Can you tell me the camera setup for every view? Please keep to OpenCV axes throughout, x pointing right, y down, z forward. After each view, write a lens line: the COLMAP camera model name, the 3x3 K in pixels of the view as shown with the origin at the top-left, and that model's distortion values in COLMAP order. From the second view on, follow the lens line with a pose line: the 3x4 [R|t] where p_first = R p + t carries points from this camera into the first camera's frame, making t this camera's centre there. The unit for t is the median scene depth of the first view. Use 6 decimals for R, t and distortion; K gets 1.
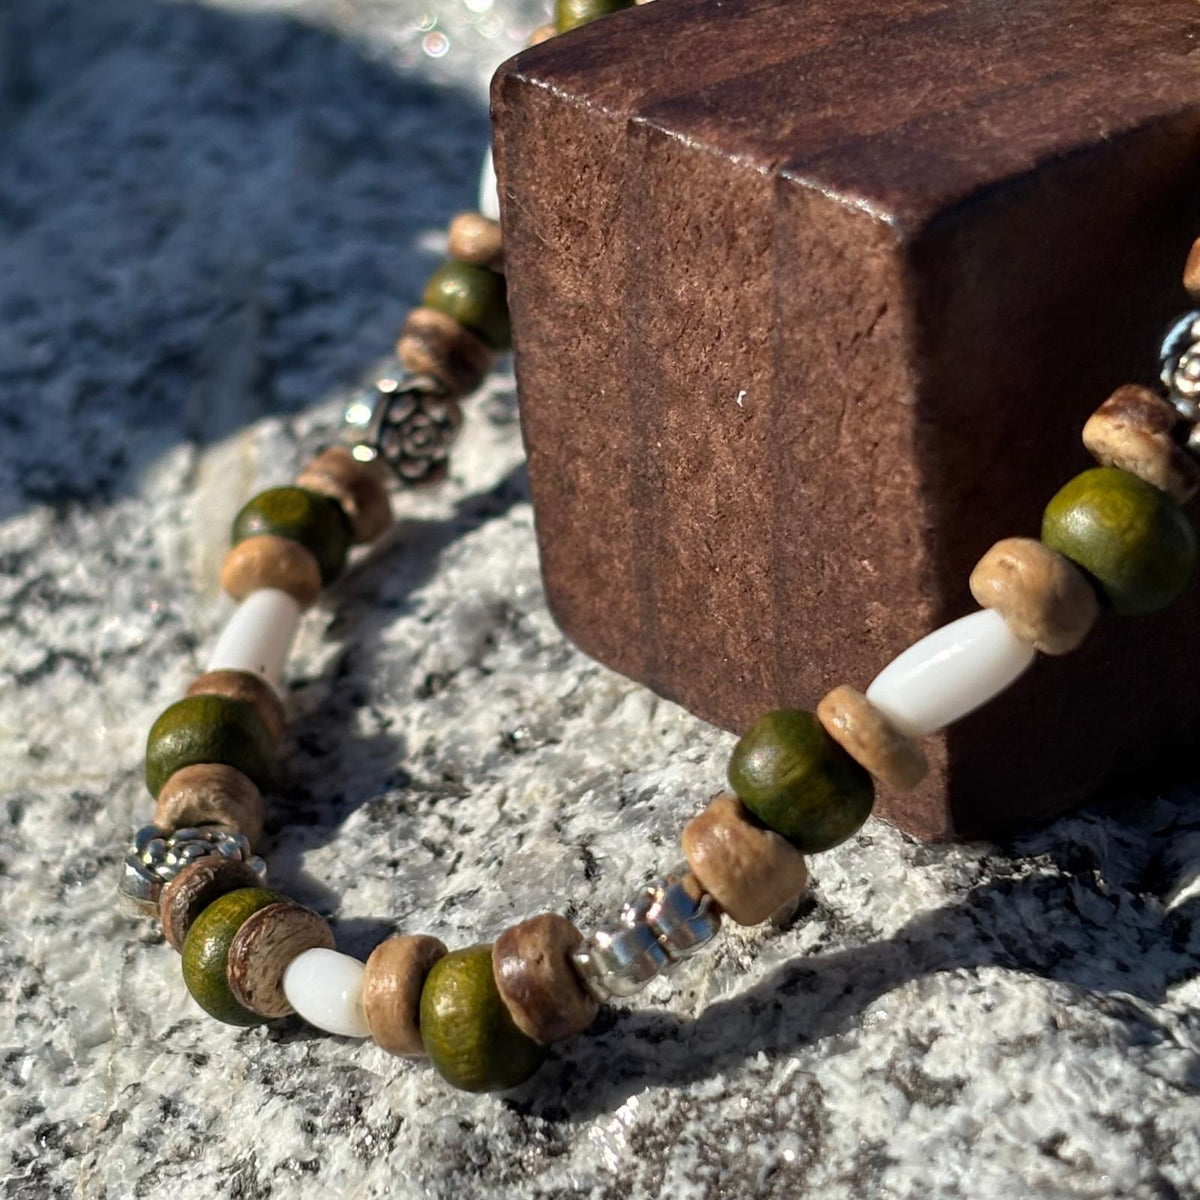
lens RADIAL K [[3933.4, 0, 594.8], [0, 3933.4, 597.9], [0, 0, 1]] dist [0.243107, -1.084801]
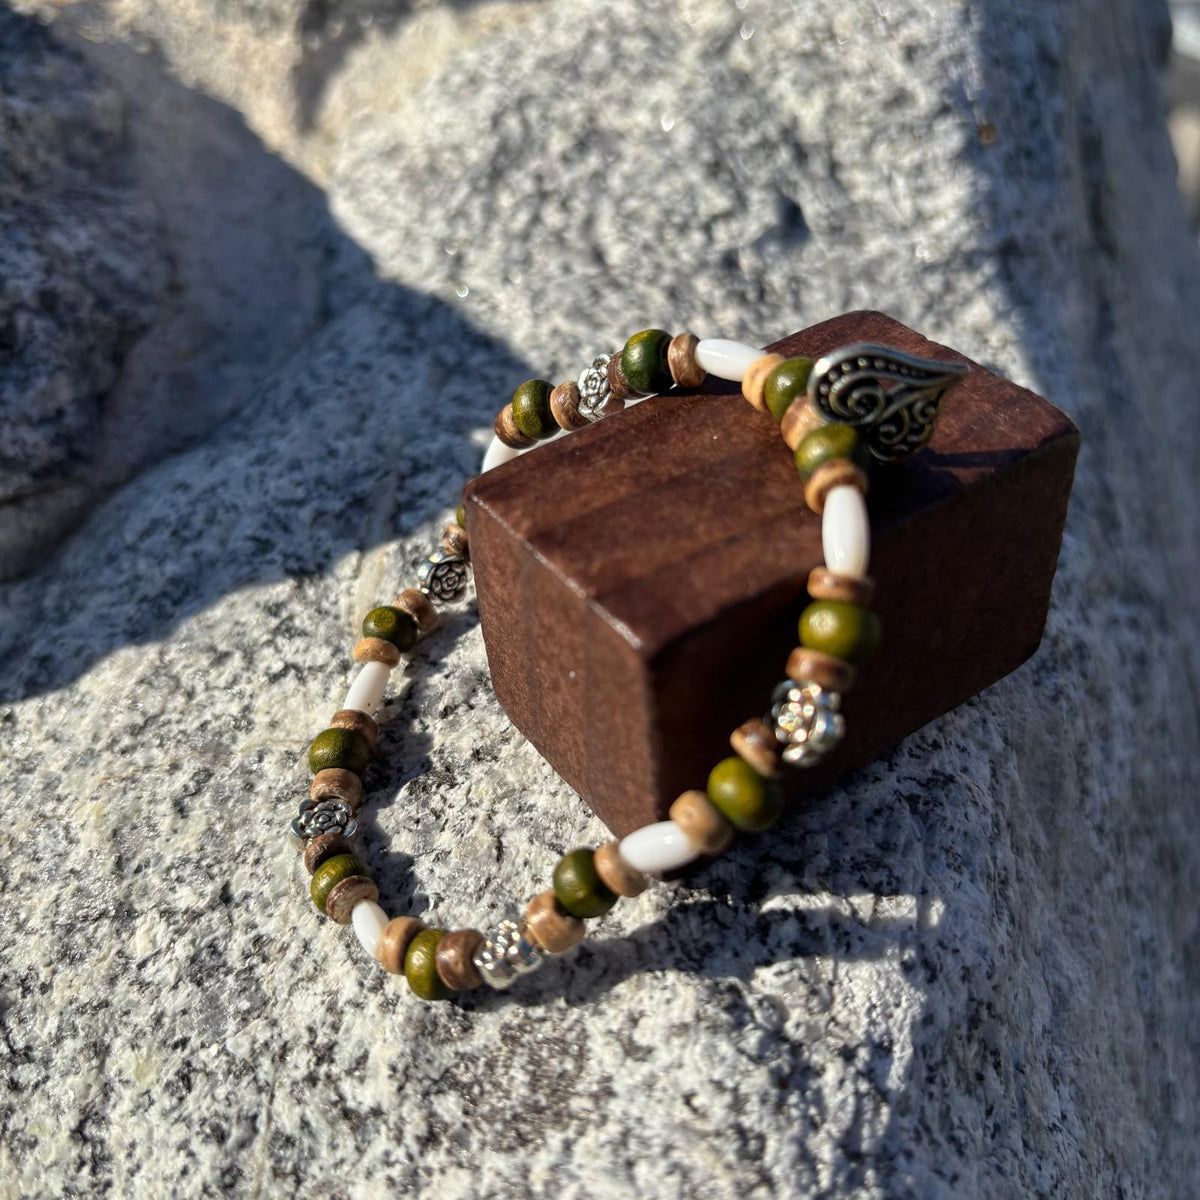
lens RADIAL K [[1258.9, 0, 608.0], [0, 1258.9, 599.9], [0, 0, 1]] dist [0.124882, -0.601621]
pose [[0.998898, 0.046932, 0.000479, 0.053987], [-0.045727, 0.970850, 0.235284, -0.244978], [0.010578, -0.235047, 0.971926, 0.372575]]
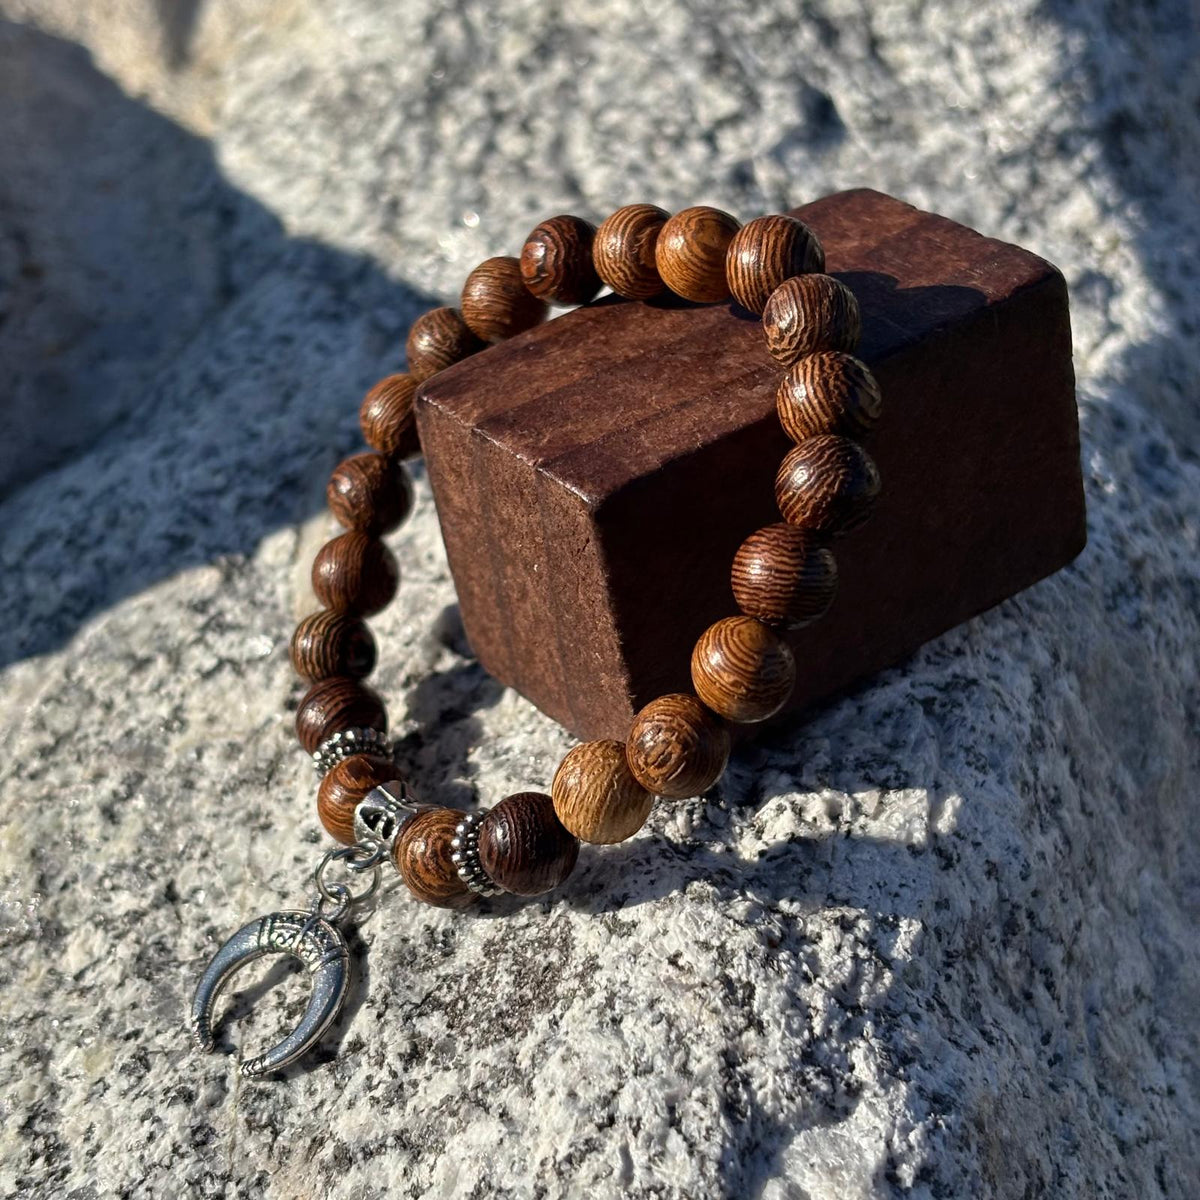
lens RADIAL K [[2358.2, 0, 624.1], [0, 2358.2, 619.2], [0, 0, 1]] dist [0.321433, -1.577038]
pose [[0.998259, -0.038654, -0.044559, 0.135658], [0.043515, 0.992544, 0.113853, -0.157314], [0.039826, -0.115594, 0.992498, -0.170758]]
